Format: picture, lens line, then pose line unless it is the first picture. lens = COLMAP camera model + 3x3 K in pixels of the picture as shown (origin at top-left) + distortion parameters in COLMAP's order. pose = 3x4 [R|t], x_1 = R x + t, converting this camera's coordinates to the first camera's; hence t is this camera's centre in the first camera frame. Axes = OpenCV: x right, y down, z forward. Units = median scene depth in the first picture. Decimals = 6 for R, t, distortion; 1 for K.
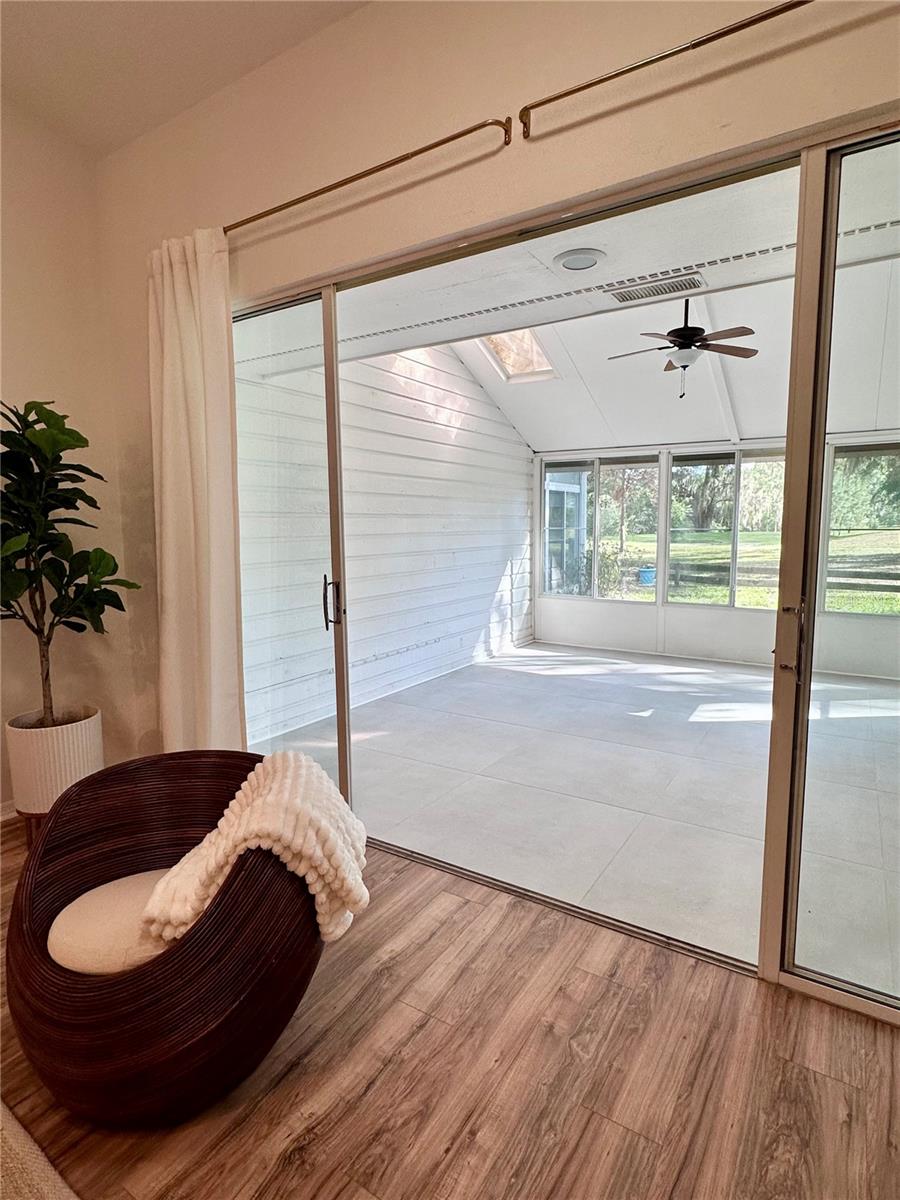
lens RADIAL K [[637.0, 0, 450.5], [0, 637.0, 599.9], [0, 0, 1]] dist [-0.001167, -0.000634]
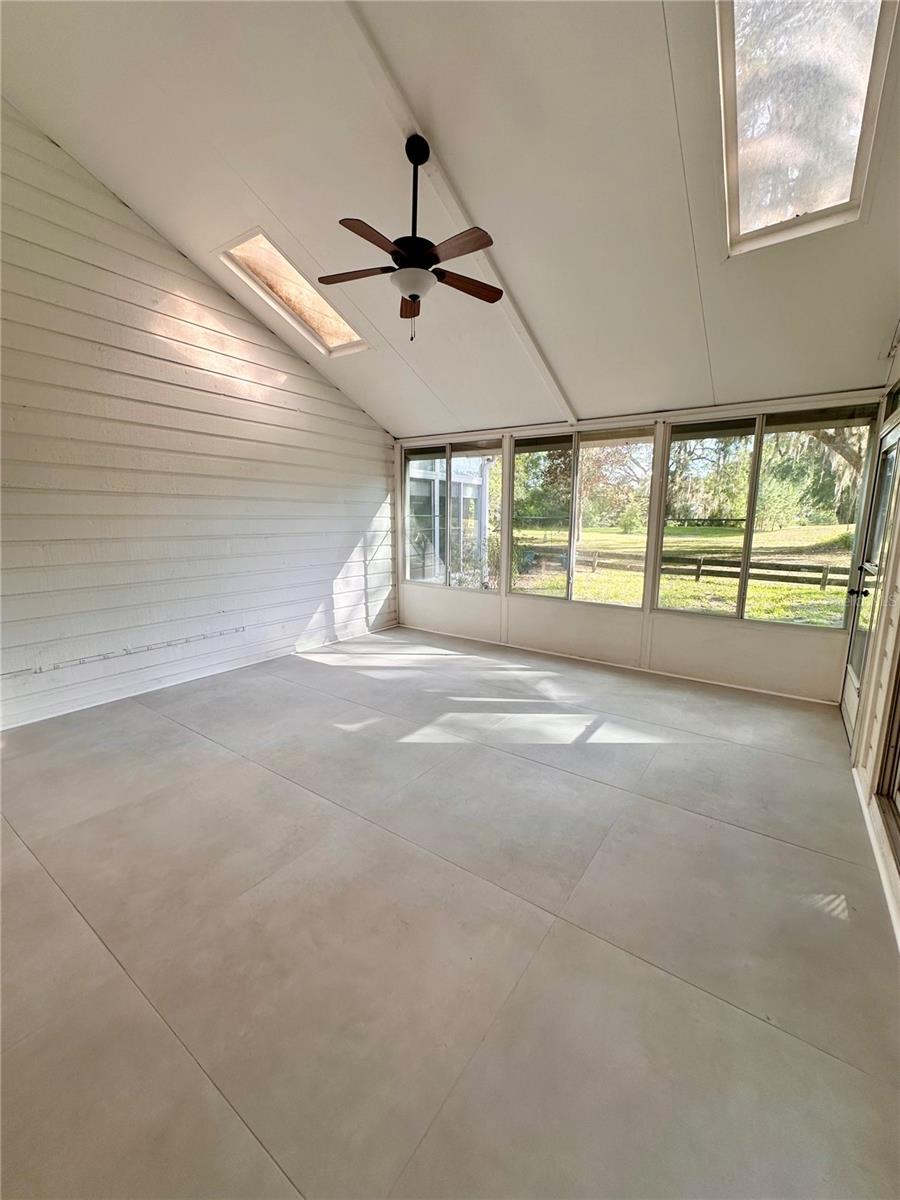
lens RADIAL K [[476.8, 0, 445.4], [0, 476.8, 601.0], [0, 0, 1]] dist [-0.001824, 0.000727]
pose [[0.997985, 0.028636, -0.056614, 0.265372], [-0.025366, 0.998014, 0.057666, -0.022455], [0.058153, -0.056114, 0.996729, 0.245896]]
